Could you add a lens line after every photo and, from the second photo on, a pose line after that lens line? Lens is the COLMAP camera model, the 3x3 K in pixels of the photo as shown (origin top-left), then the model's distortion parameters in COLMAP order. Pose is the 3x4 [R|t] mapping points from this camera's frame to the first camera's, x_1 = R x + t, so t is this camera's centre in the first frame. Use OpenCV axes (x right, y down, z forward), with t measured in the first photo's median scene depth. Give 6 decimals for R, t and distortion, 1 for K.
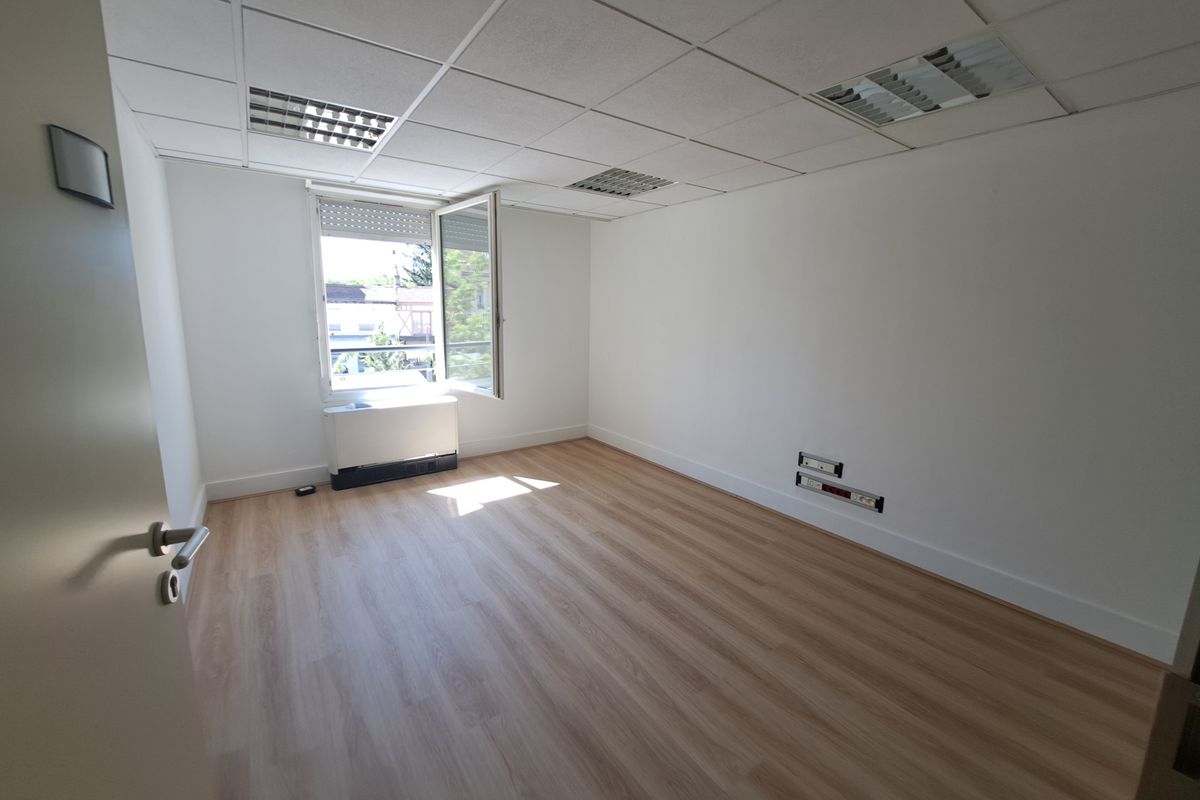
lens RADIAL K [[479.5, 0, 593.9], [0, 479.5, 393.7], [0, 0, 1]] dist [-0.015271, 0.000077]
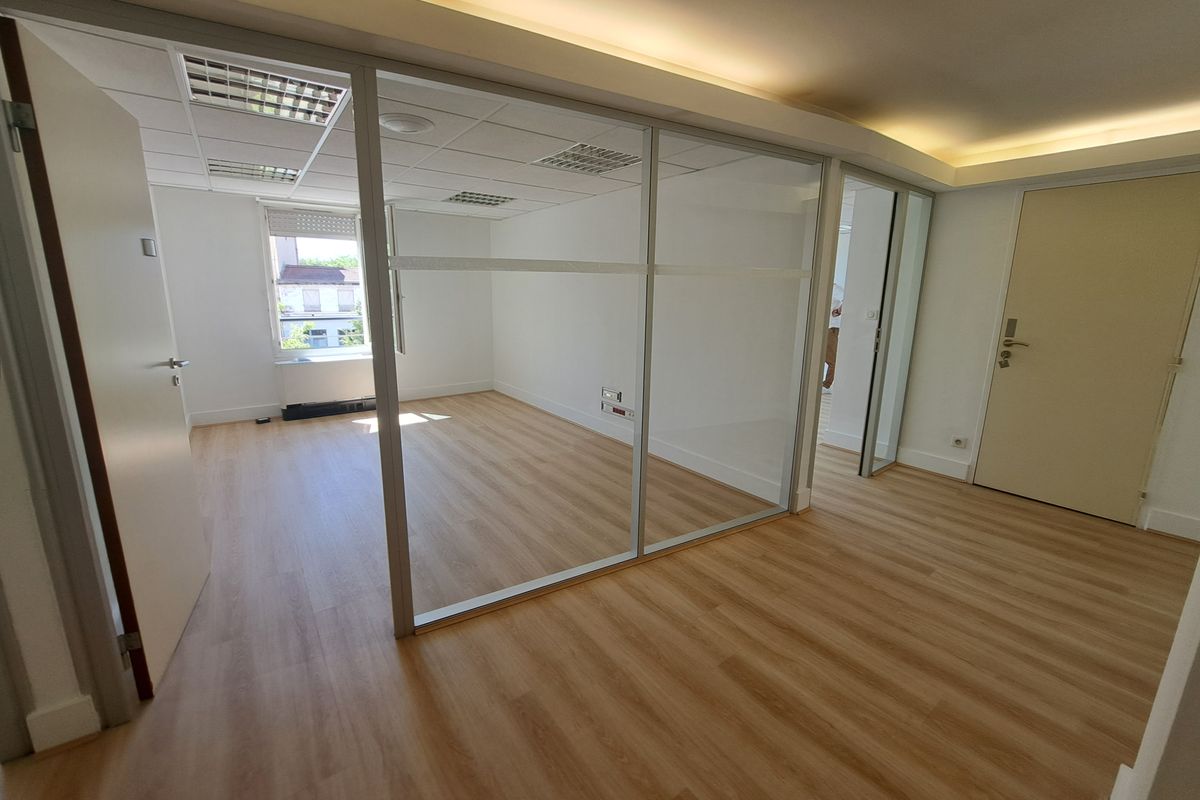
lens RADIAL K [[479.5, 0, 593.9], [0, 479.5, 393.7], [0, 0, 1]] dist [-0.015271, 0.000077]
pose [[0.999765, -0.005228, 0.021036, 0.345965], [0.004434, 0.999282, 0.037619, 0.080111], [-0.021218, -0.037517, 0.999071, -0.423220]]
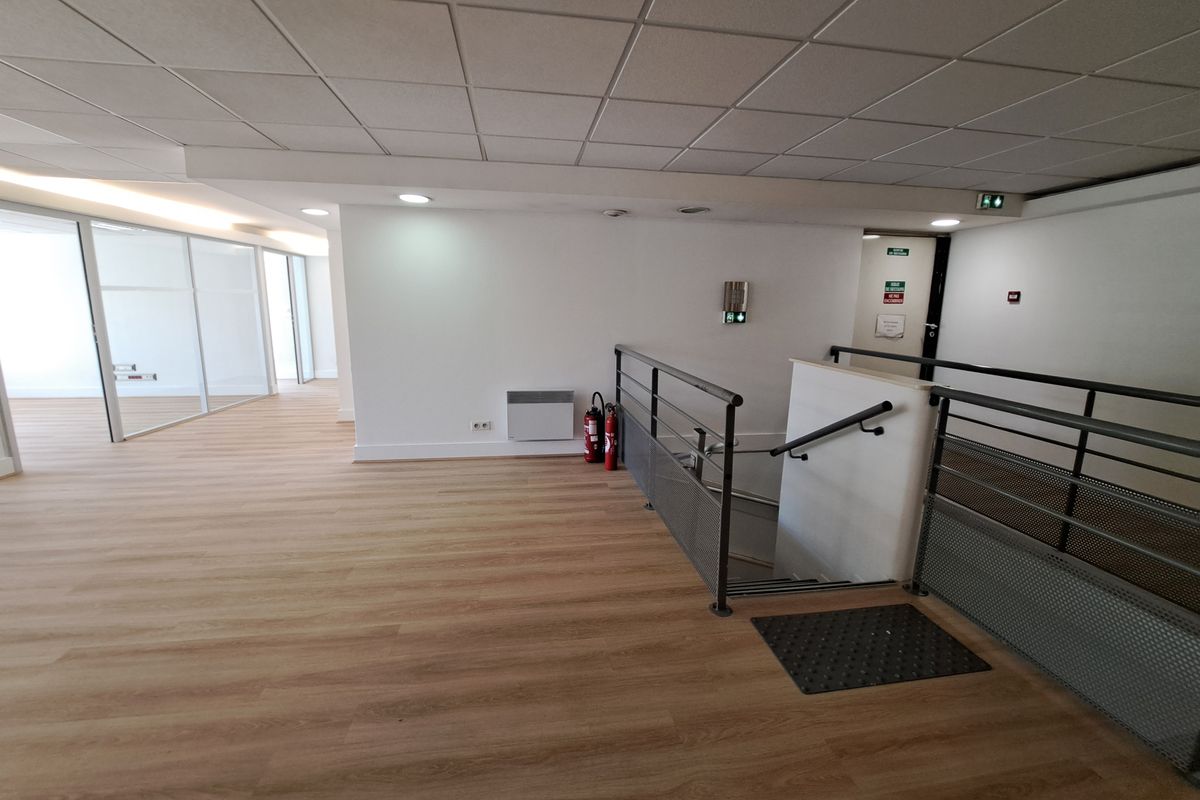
lens RADIAL K [[479.5, 0, 593.9], [0, 479.5, 393.7], [0, 0, 1]] dist [-0.015271, 0.000077]
pose [[0.447258, -0.164307, 0.879184, -0.444329], [0.142072, 0.983552, 0.111537, 0.295793], [-0.883049, 0.075022, 0.463245, -1.719620]]
